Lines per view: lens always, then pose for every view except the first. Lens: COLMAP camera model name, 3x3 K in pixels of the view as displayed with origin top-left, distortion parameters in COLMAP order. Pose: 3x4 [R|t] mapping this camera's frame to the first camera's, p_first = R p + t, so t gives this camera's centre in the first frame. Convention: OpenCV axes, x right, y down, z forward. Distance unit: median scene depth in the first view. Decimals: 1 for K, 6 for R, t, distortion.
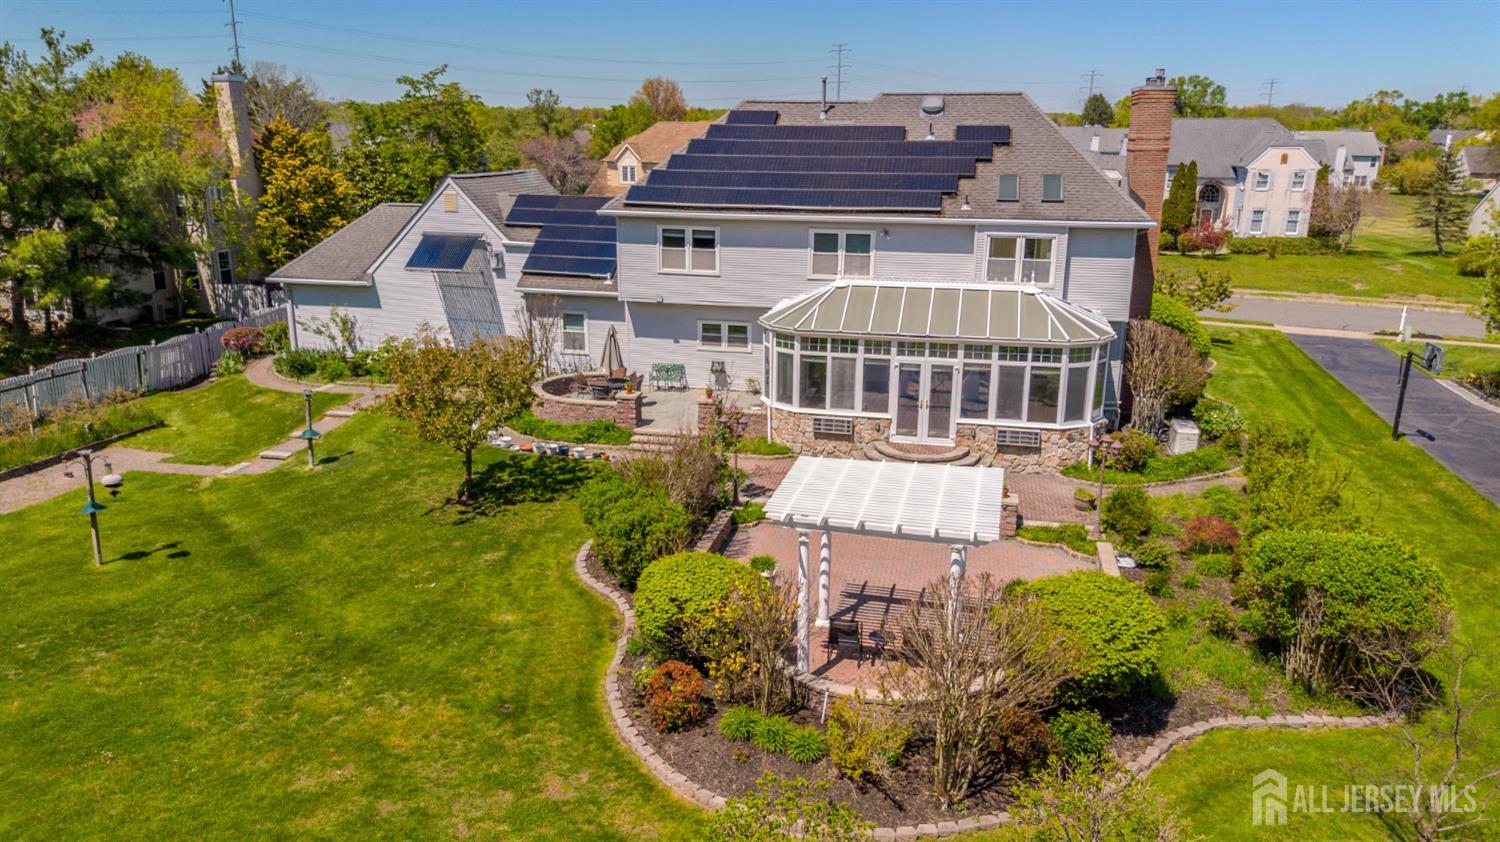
lens RADIAL K [[1064.4, 0, 746.7], [0, 1064.4, 417.9], [0, 0, 1]] dist [0.074027, -0.076237]
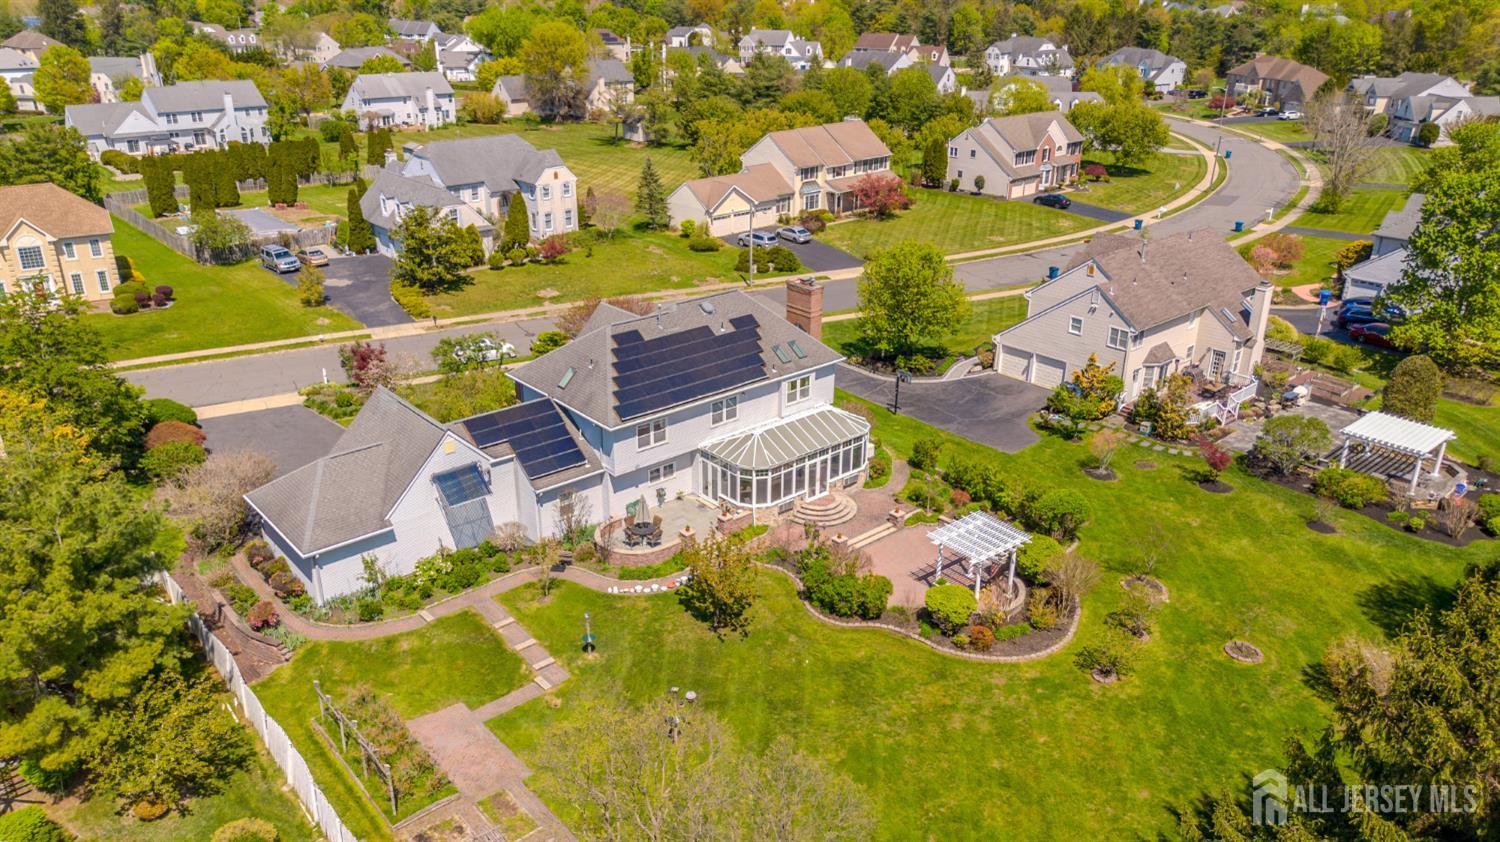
lens RADIAL K [[1064.4, 0, 746.7], [0, 1064.4, 417.9], [0, 0, 1]] dist [0.074027, -0.076237]
pose [[0.597339, -0.314624, 0.737698, -1.094169], [0.209361, 0.949115, 0.235265, -0.502344], [-0.774180, 0.013912, 0.632813, -0.136452]]
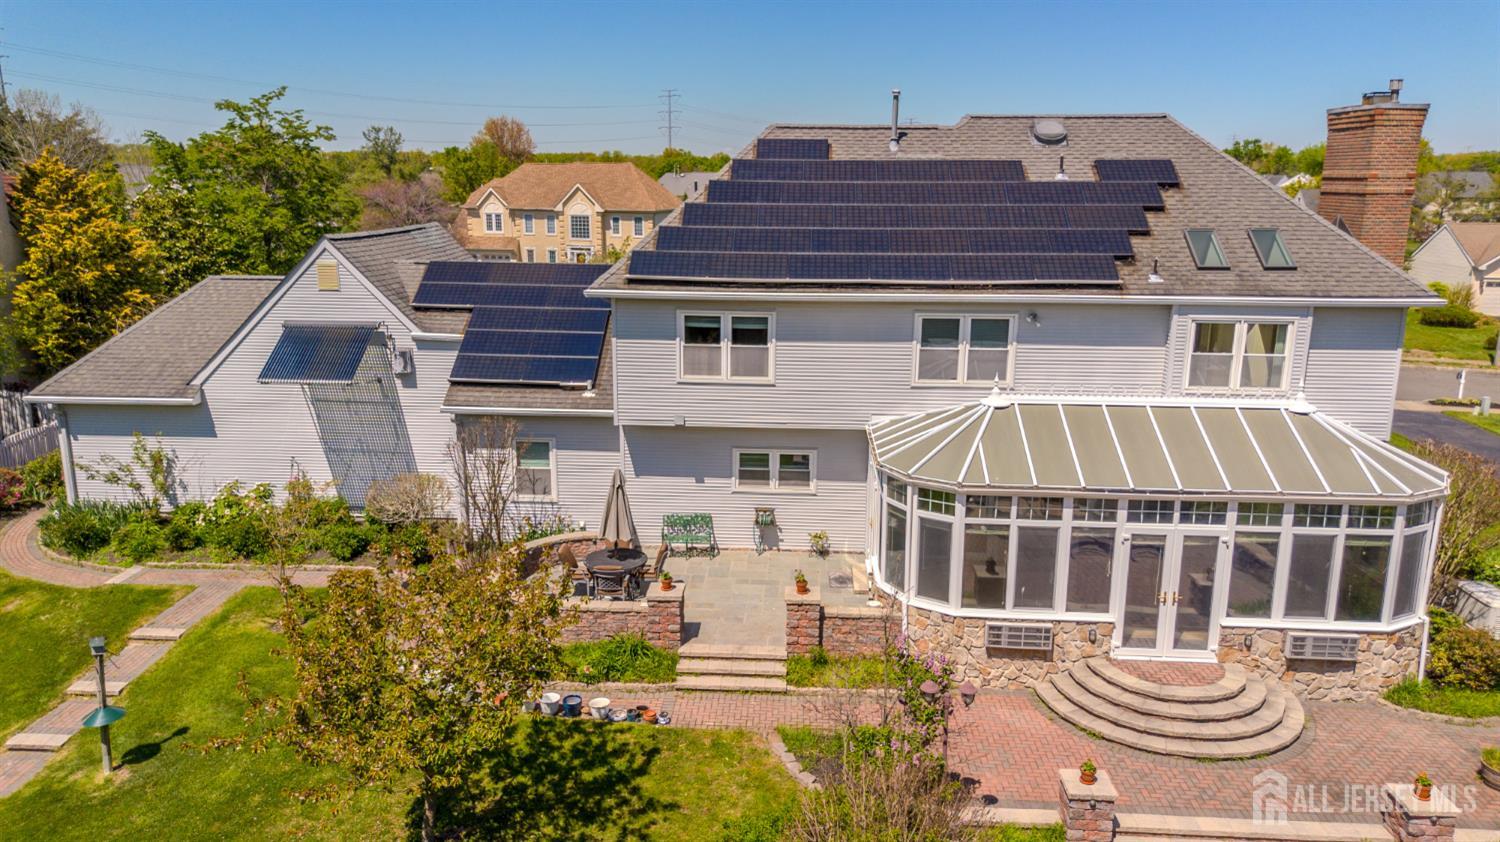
lens RADIAL K [[1064.4, 0, 746.7], [0, 1064.4, 417.9], [0, 0, 1]] dist [0.074027, -0.076237]
pose [[0.987178, -0.036559, 0.155384, -0.136611], [0.042636, 0.998443, -0.035961, -0.084729], [-0.153827, 0.042125, 0.987199, 0.333619]]
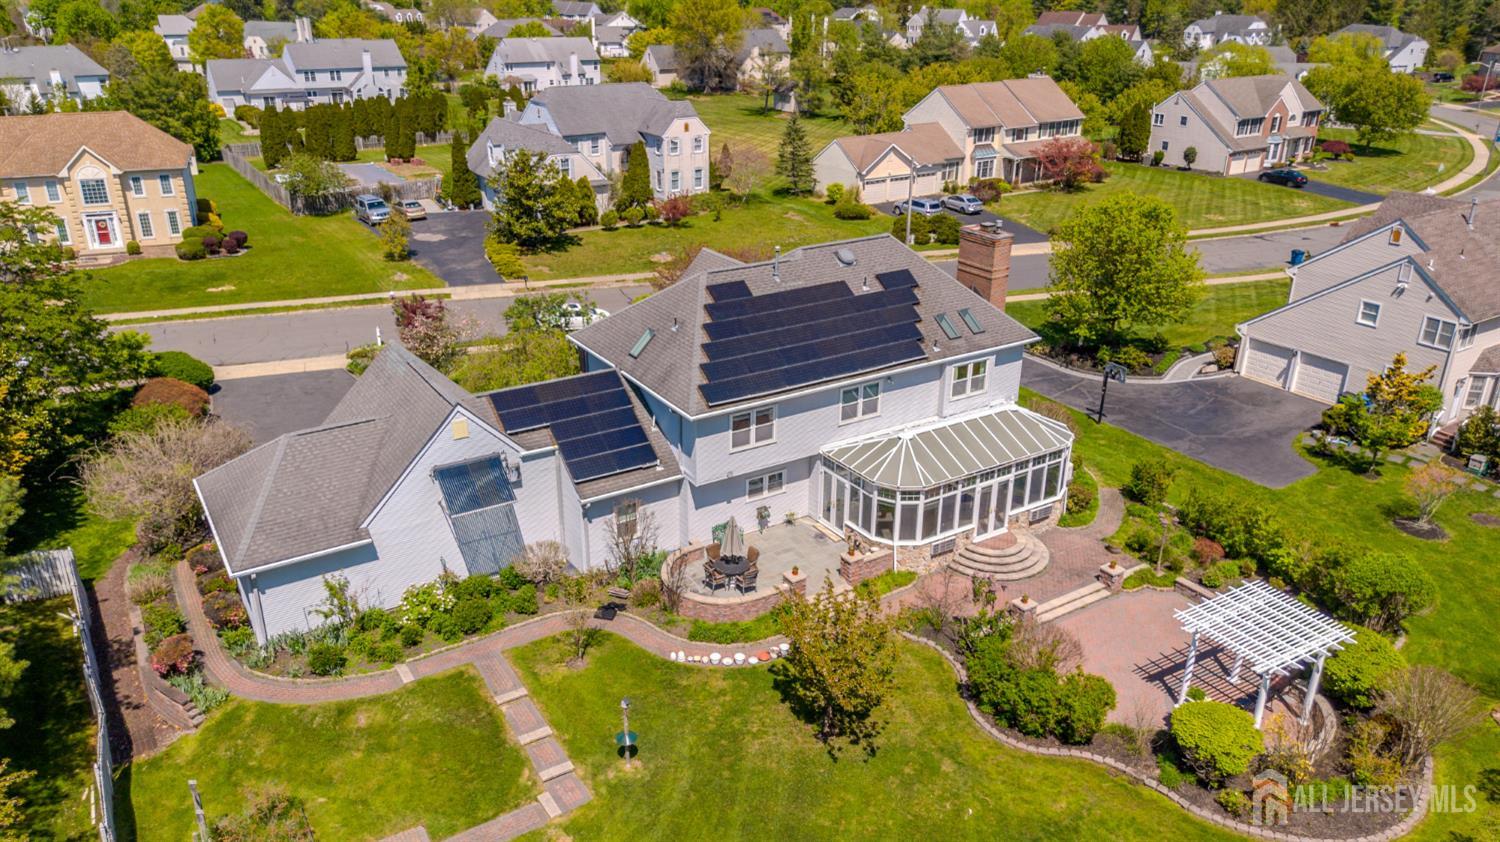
lens RADIAL K [[1064.4, 0, 746.7], [0, 1064.4, 417.9], [0, 0, 1]] dist [0.074027, -0.076237]
pose [[0.707897, -0.275731, 0.650272, -0.744271], [0.183547, 0.960838, 0.207606, -0.380155], [-0.682050, -0.027608, 0.730784, 0.168554]]
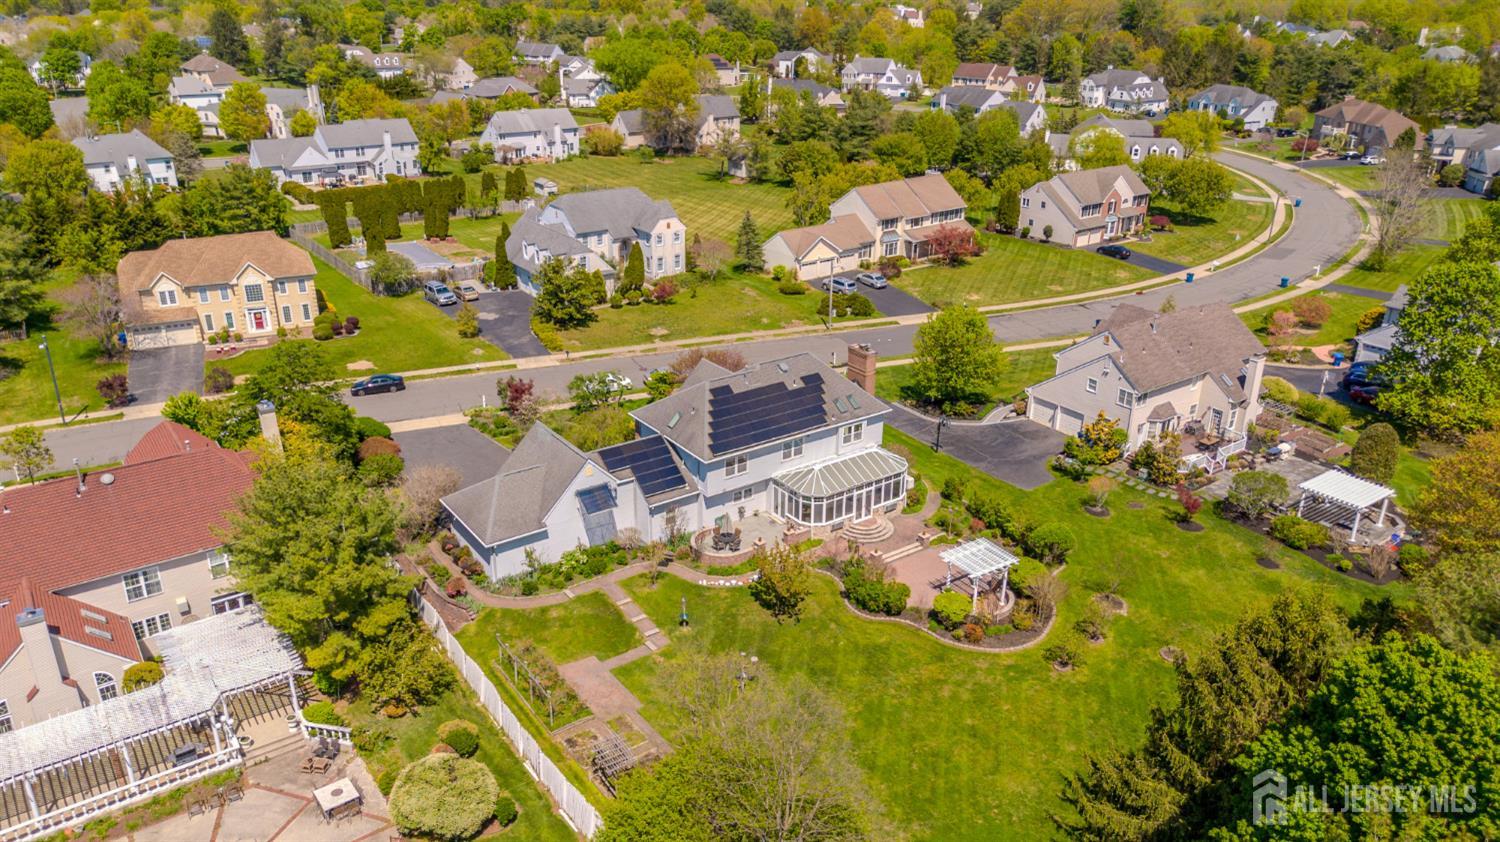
lens RADIAL K [[1064.4, 0, 746.7], [0, 1064.4, 417.9], [0, 0, 1]] dist [0.074027, -0.076237]
pose [[0.672485, -0.289479, 0.681150, -1.390429], [0.190995, 0.957040, 0.218164, -0.673902], [-0.715042, -0.016616, 0.698884, -0.486463]]
